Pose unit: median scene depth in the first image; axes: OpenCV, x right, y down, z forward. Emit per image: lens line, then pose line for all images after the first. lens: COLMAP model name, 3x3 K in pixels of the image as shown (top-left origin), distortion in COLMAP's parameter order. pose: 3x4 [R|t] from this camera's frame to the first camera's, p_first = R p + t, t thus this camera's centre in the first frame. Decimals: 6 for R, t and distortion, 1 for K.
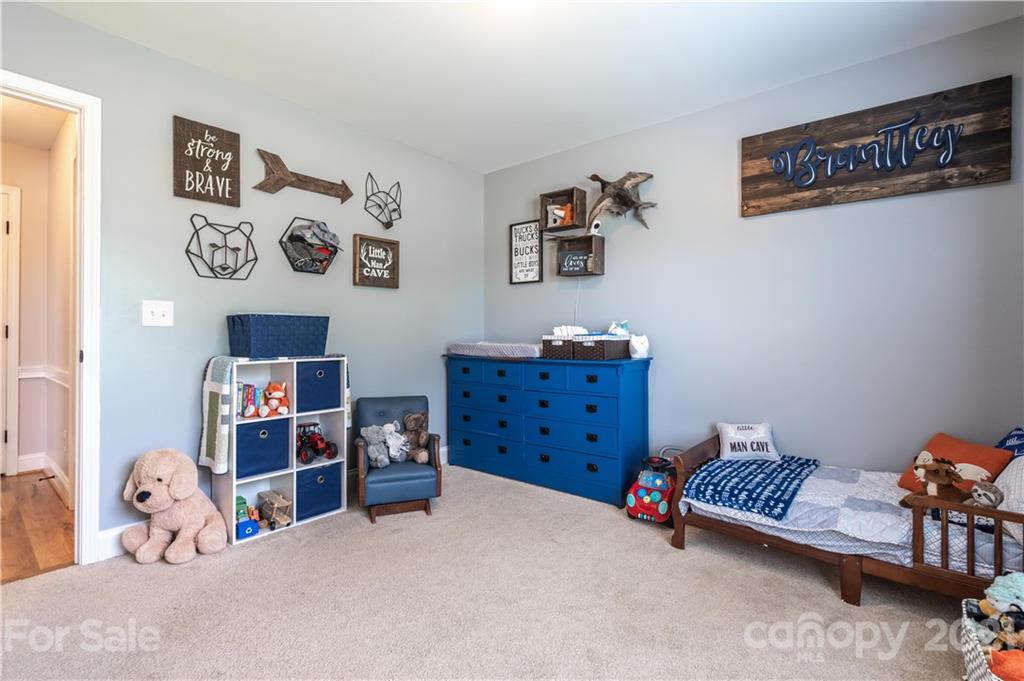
lens RADIAL K [[469.9, 0, 528.8], [0, 469.9, 337.4], [0, 0, 1]] dist [0.000704, 0.000217]
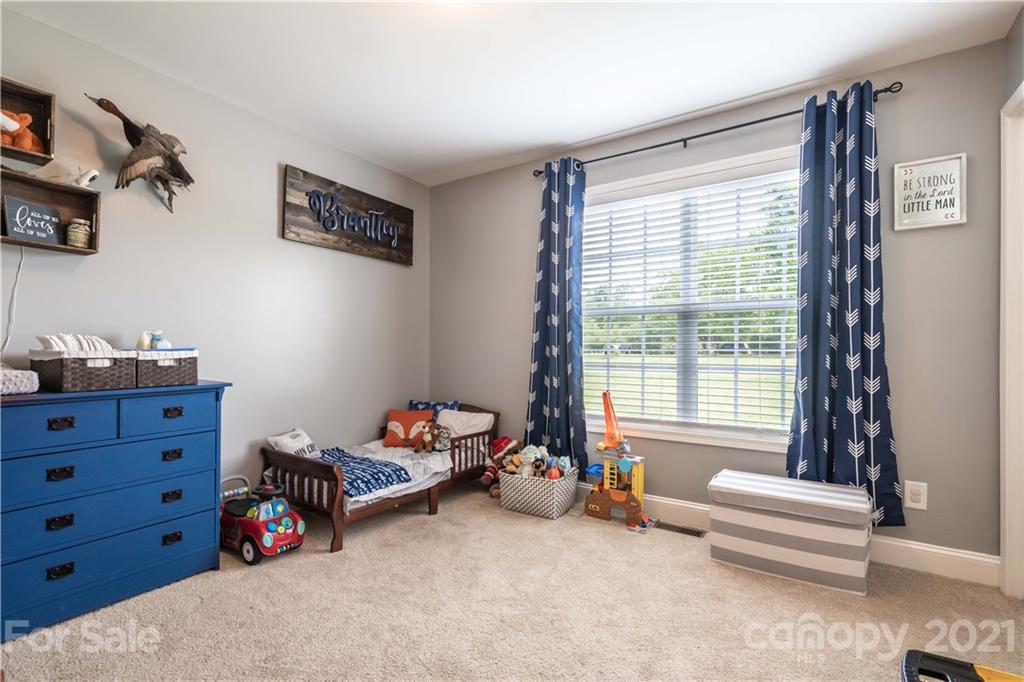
lens RADIAL K [[472.7, 0, 511.8], [0, 472.7, 348.6], [0, 0, 1]] dist [0.001559, -0.000126]
pose [[-0.094082, -0.000752, 0.995564, -0.699589], [-0.002335, 0.999997, 0.000535, -0.010195], [-0.995562, -0.002275, -0.094083, 0.631397]]
